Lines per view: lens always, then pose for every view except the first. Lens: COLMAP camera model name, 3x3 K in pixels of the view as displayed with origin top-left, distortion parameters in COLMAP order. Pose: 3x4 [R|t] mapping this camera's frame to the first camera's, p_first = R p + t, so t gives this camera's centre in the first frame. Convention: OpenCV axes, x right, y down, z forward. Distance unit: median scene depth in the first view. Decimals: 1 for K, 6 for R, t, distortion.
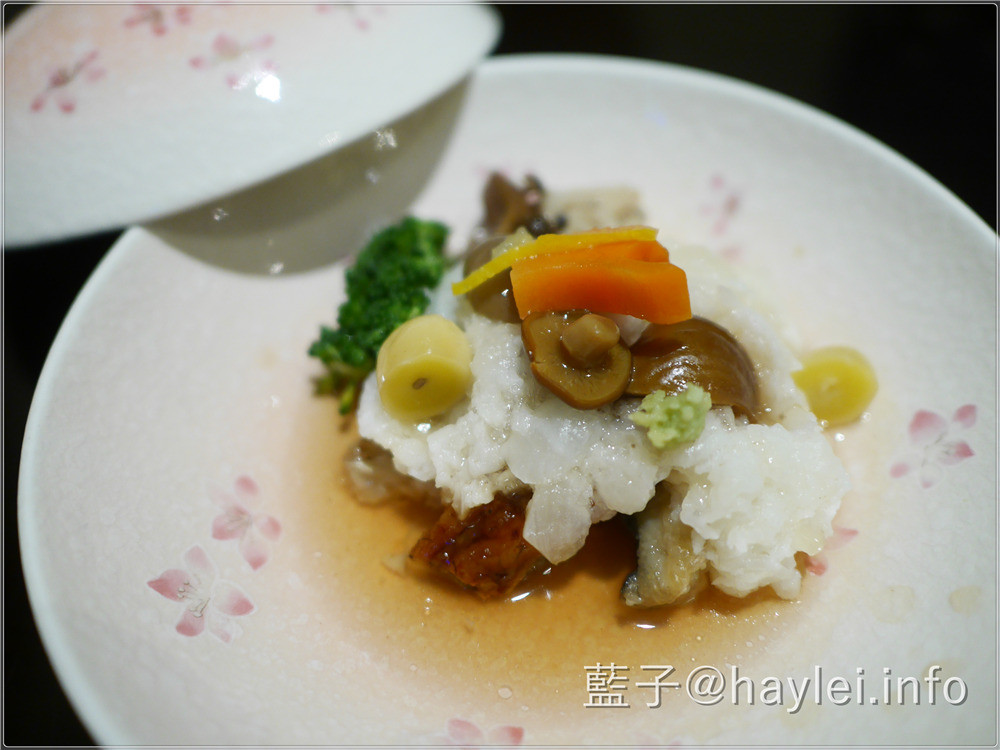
lens RADIAL K [[859.5, 0, 504.3], [0, 859.5, 371.1], [0, 0, 1]] dist [-0.045990, -0.002876]
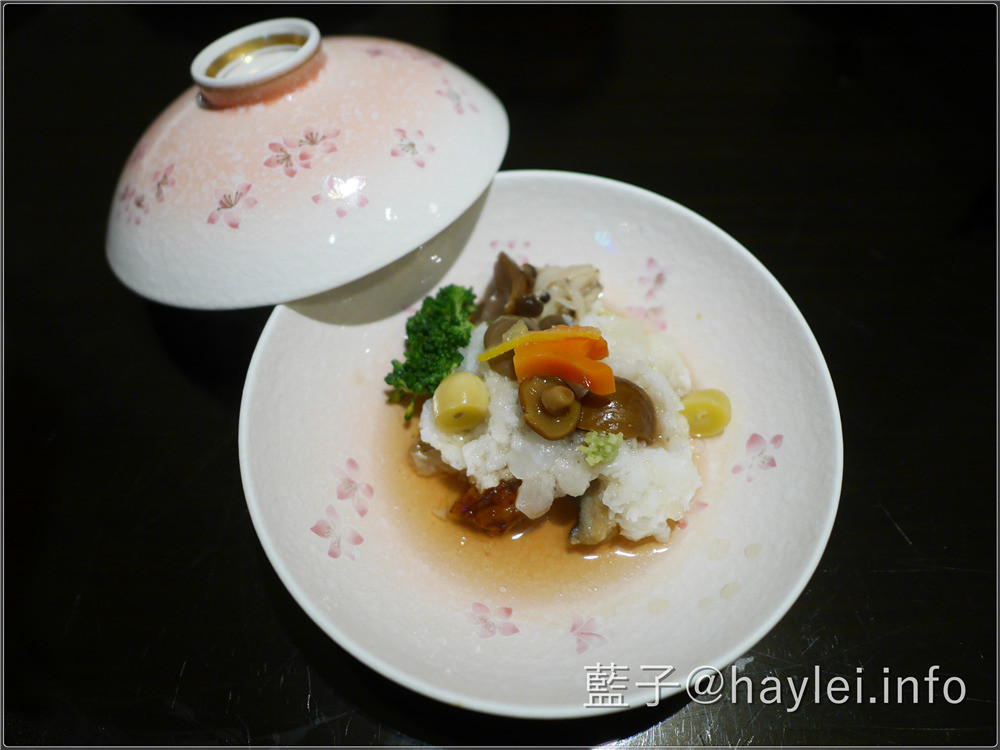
lens RADIAL K [[859.5, 0, 504.3], [0, 859.5, 371.1], [0, 0, 1]] dist [-0.045990, -0.002876]
pose [[0.999364, 0.031455, 0.016772, -0.038948], [-0.033862, 0.984715, 0.170853, -0.377394], [-0.011141, -0.171312, 0.985154, -0.694766]]
